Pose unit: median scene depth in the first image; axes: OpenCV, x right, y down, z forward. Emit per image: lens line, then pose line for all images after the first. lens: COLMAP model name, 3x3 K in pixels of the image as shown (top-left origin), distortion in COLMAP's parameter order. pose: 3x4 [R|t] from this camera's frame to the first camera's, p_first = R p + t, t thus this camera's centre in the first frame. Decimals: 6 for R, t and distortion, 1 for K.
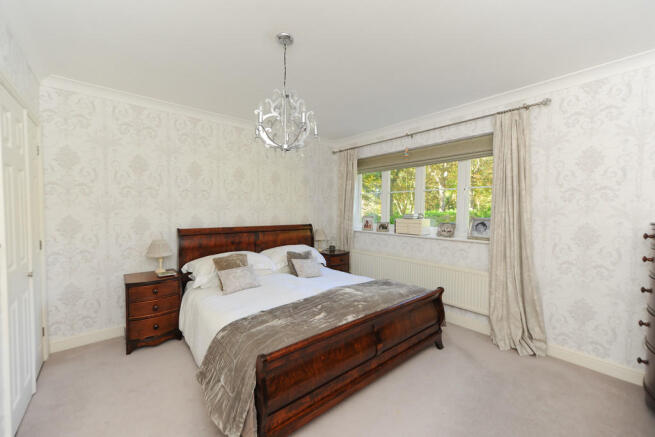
lens RADIAL K [[269.6, 0, 326.9], [0, 269.6, 202.2], [0, 0, 1]] dist [-0.000554, -0.000100]
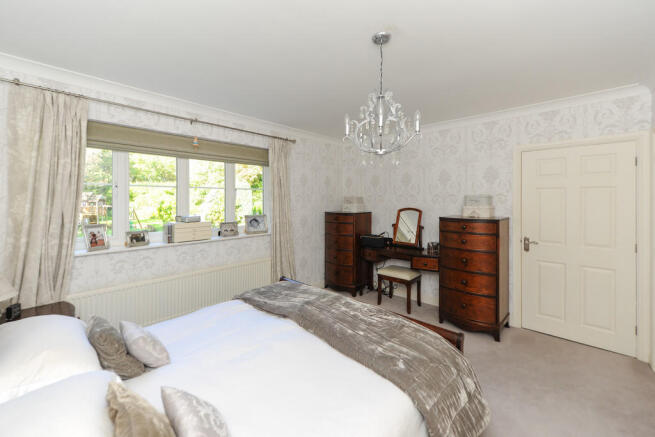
lens RADIAL K [[269.6, 0, 326.9], [0, 269.6, 202.2], [0, 0, 1]] dist [-0.000554, -0.000100]
pose [[-0.141267, 0.014647, 0.989863, -0.561337], [0.000463, 0.999891, -0.014730, 0.014380], [-0.989971, -0.001623, -0.141259, 0.705502]]
